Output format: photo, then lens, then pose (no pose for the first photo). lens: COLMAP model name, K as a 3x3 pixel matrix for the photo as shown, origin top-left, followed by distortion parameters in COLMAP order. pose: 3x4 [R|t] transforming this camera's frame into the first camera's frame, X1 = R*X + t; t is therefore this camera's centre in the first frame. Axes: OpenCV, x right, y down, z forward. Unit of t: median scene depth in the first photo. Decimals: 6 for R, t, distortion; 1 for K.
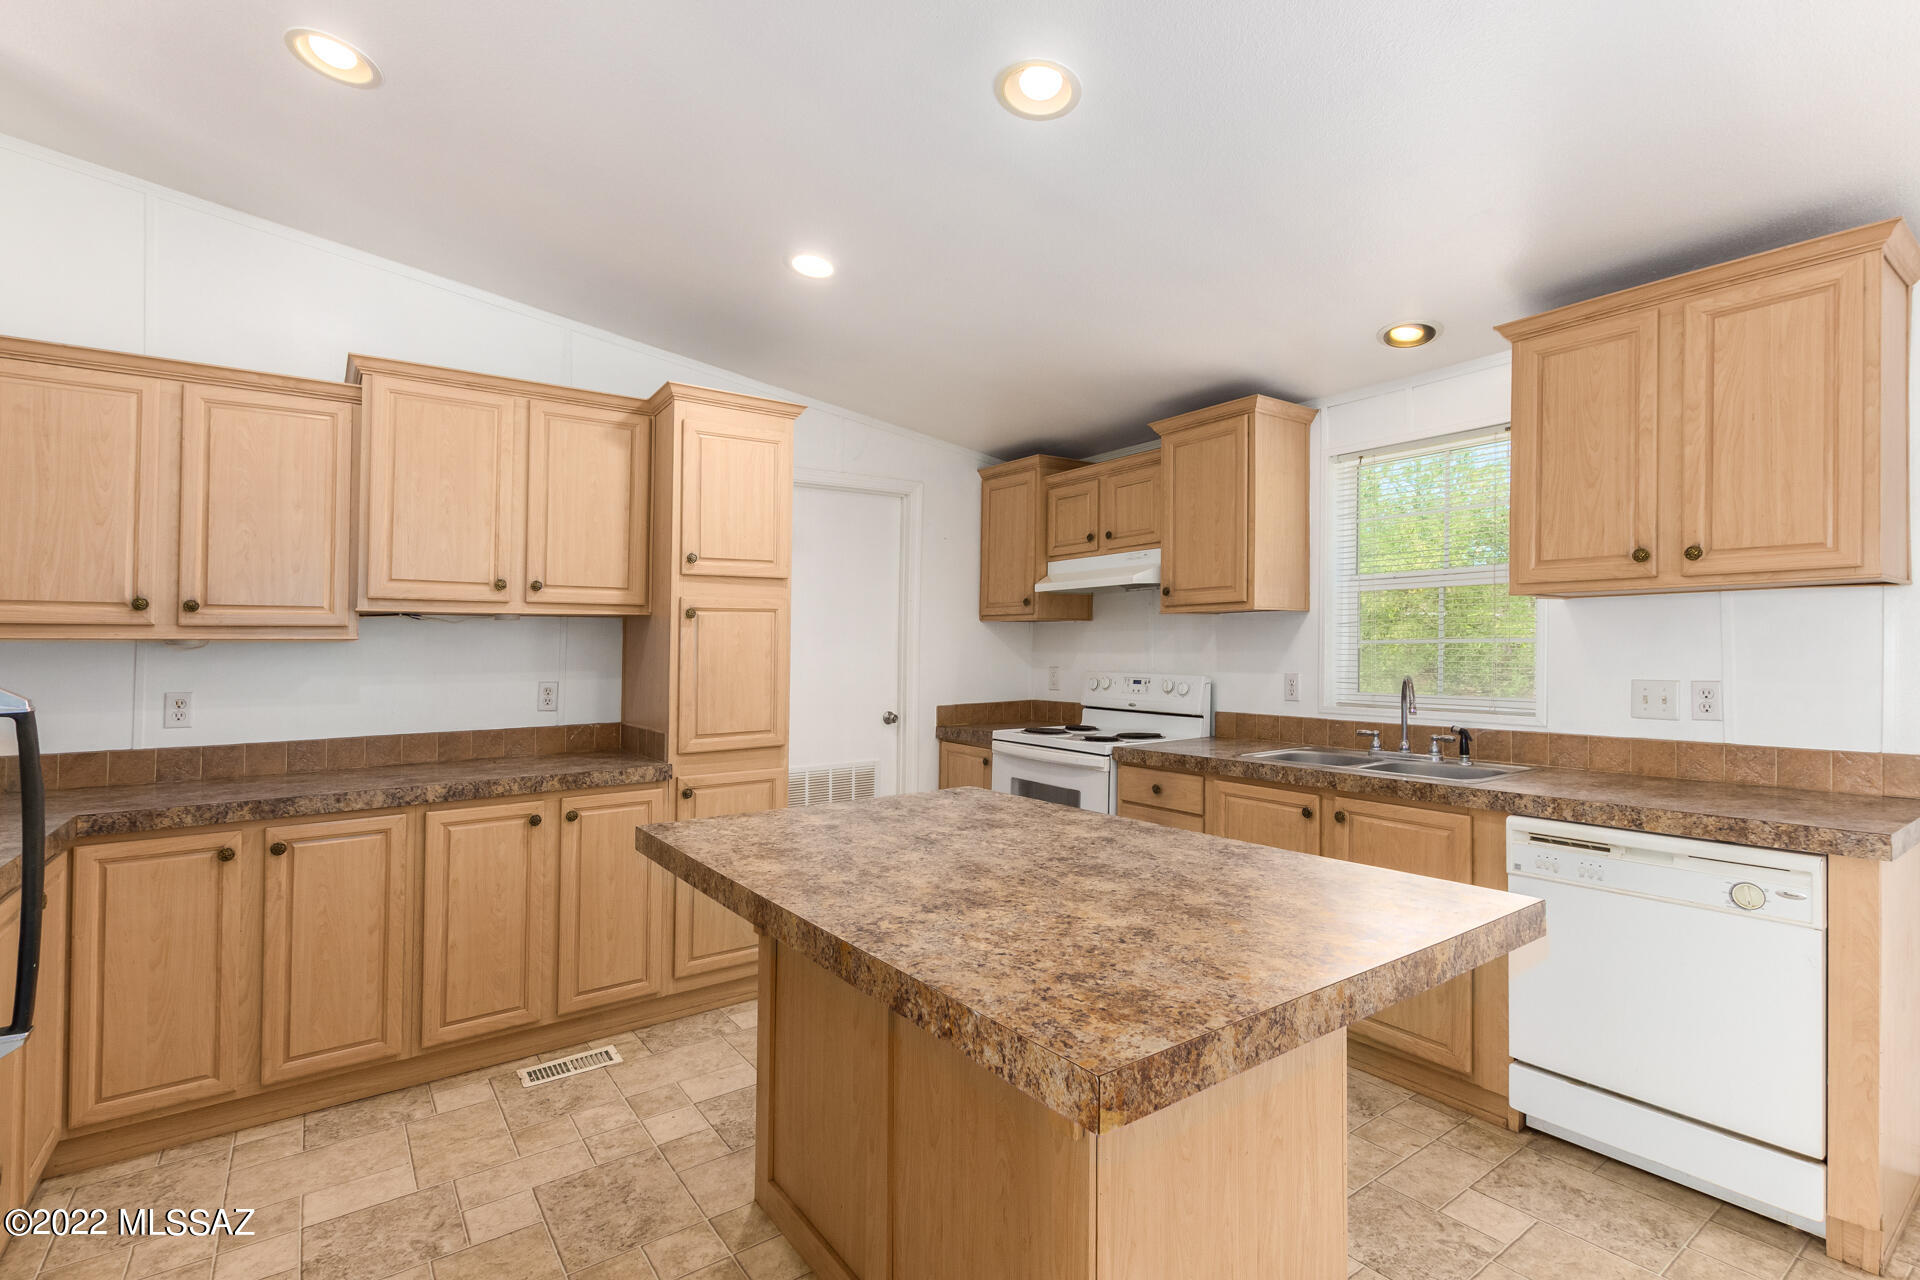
lens RADIAL K [[889.3, 0, 964.6], [0, 889.3, 629.7], [0, 0, 1]] dist [0.004233, -0.000061]
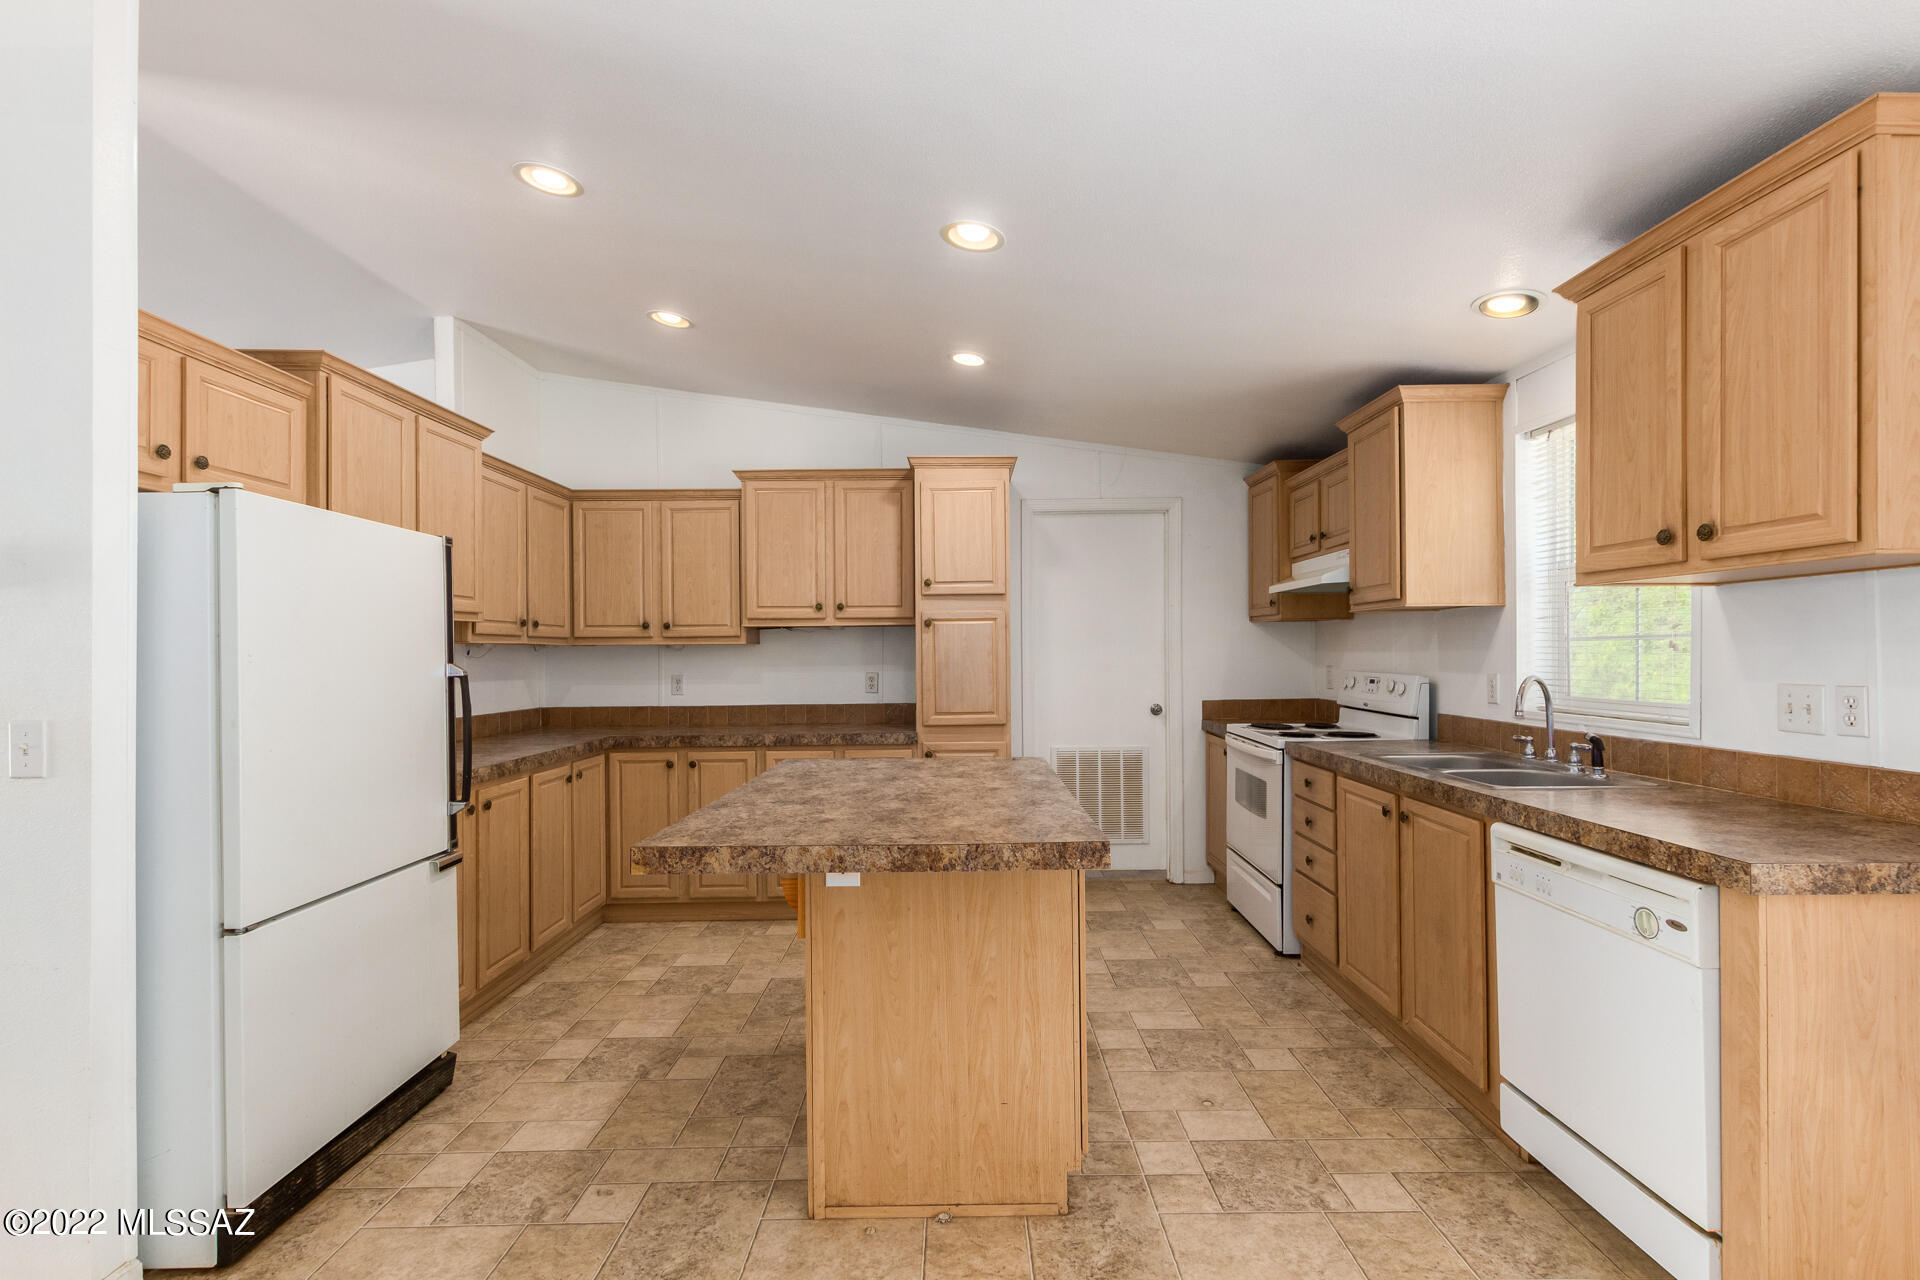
lens RADIAL K [[875.0, 0, 964.4], [0, 875.0, 647.8], [0, 0, 1]] dist [0.008303, -0.000870]
pose [[0.814334, -0.004352, -0.580381, 0.539017], [0.016286, 0.999749, 0.015353, -0.000561], [0.580168, -0.021955, 0.814201, -0.067341]]
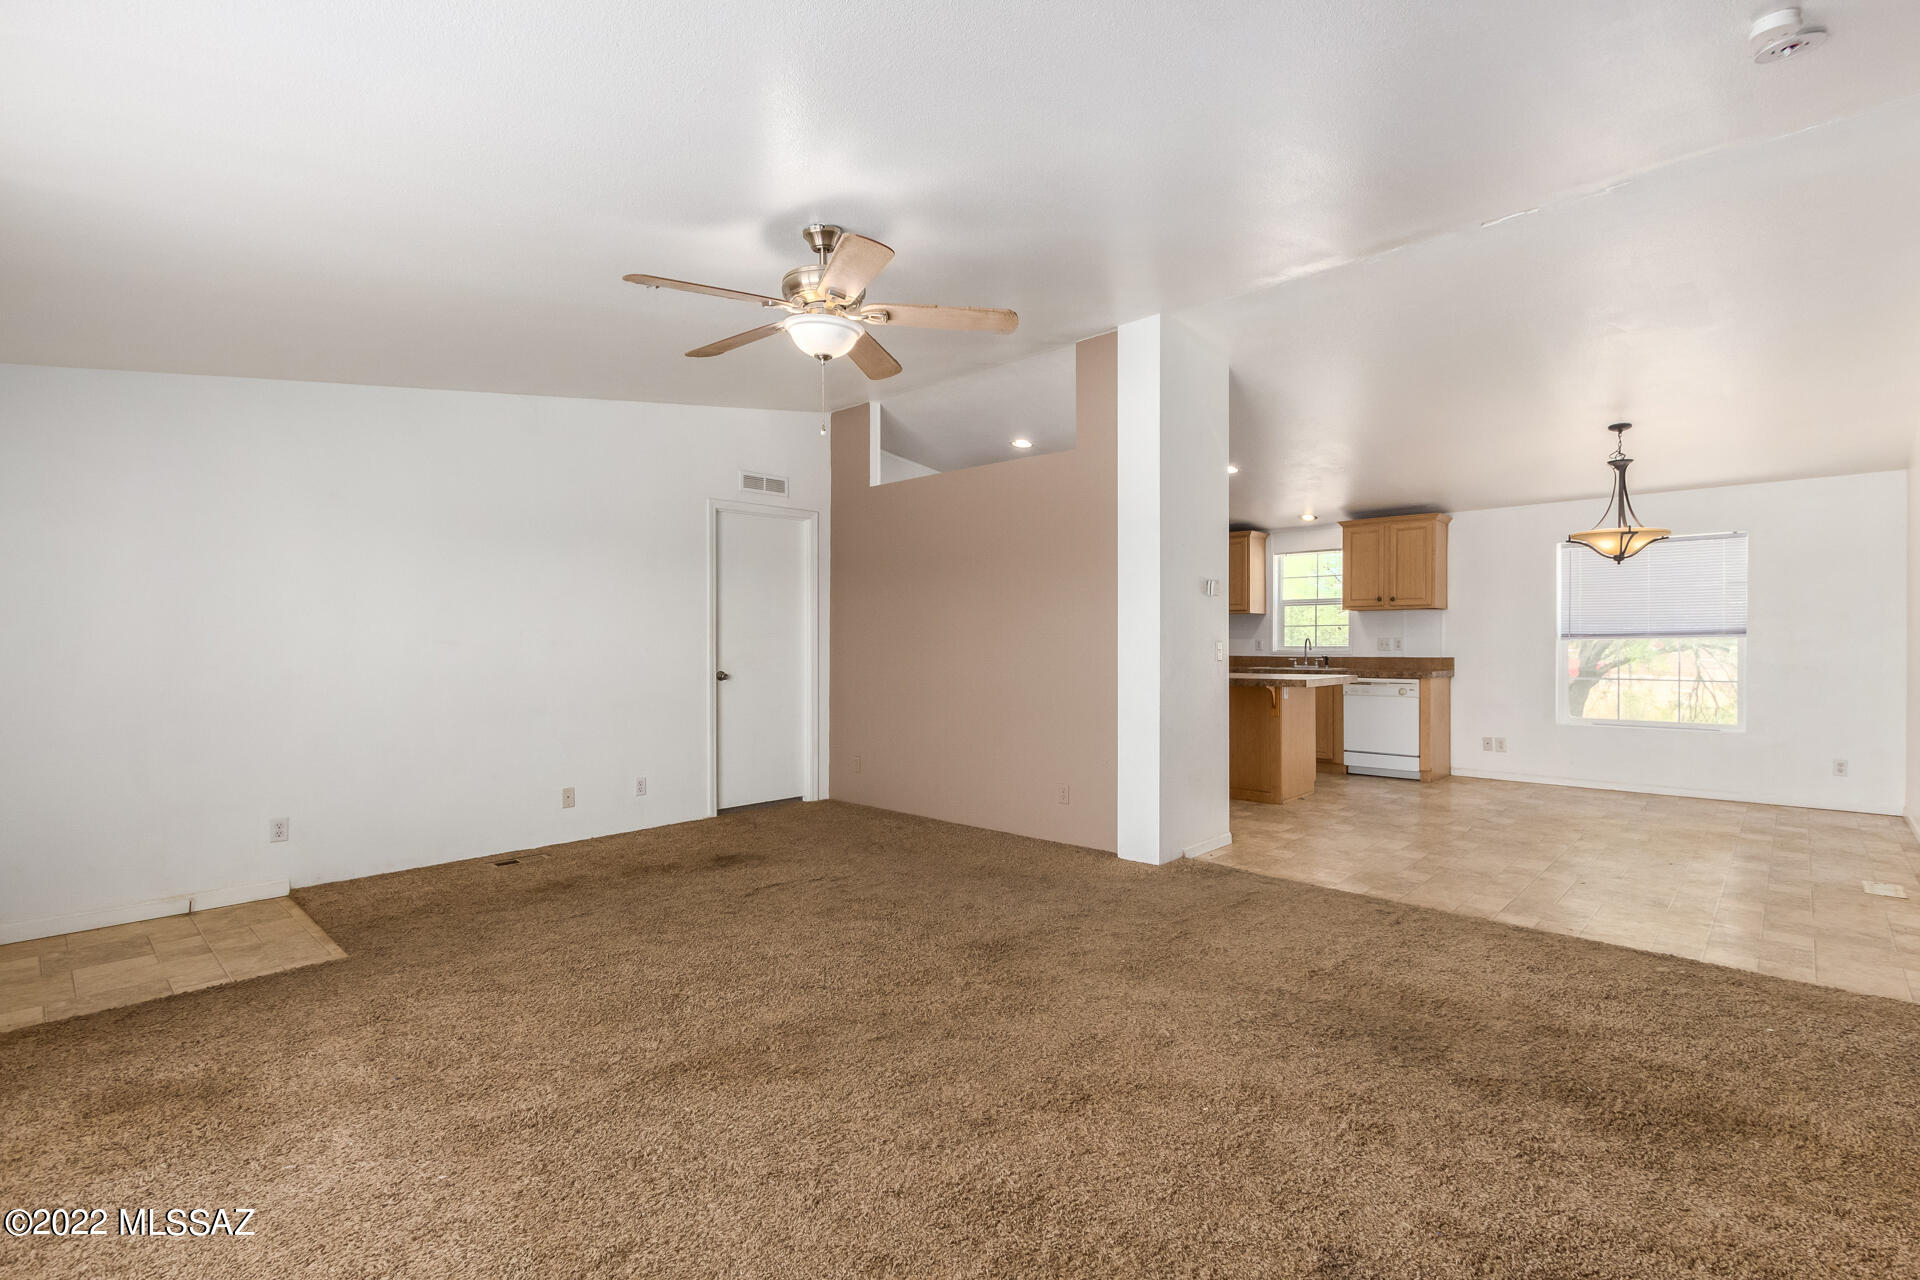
lens RADIAL K [[875.0, 0, 964.4], [0, 875.0, 647.8], [0, 0, 1]] dist [0.008303, -0.000870]
pose [[0.982017, 0.002330, 0.188779, -1.064335], [-0.007207, 0.999658, 0.025150, 0.020783], [-0.188656, -0.026059, 0.981698, -1.481297]]
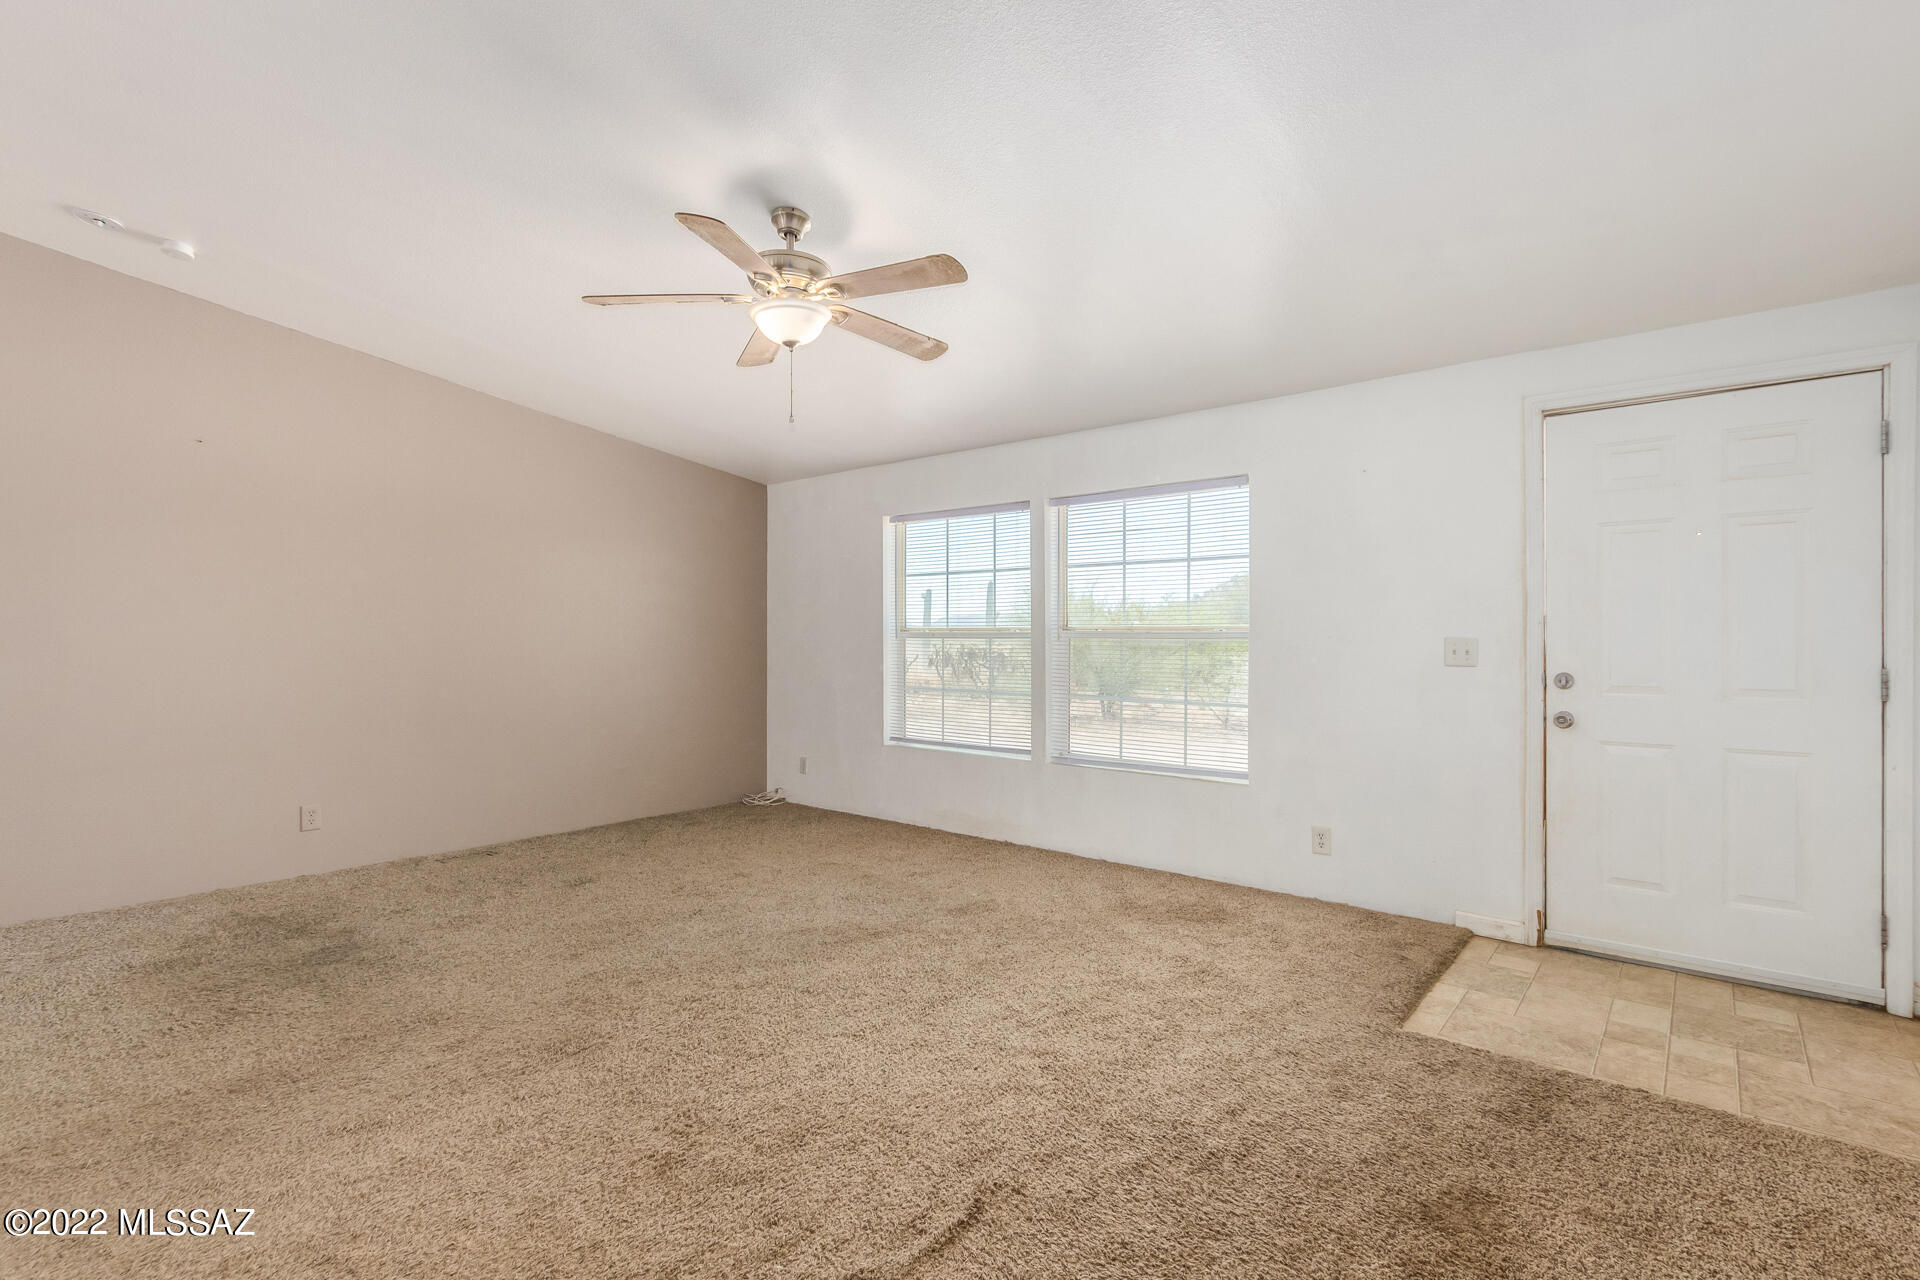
lens RADIAL K [[895.1, 0, 968.8], [0, 895.1, 648.7], [0, 0, 1]] dist [0.001885, 0.000114]
pose [[-0.967839, 0.009855, -0.251379, -0.974170], [0.011747, 0.999913, -0.006027, 0.062120], [0.251298, -0.008786, -0.967870, 0.471878]]
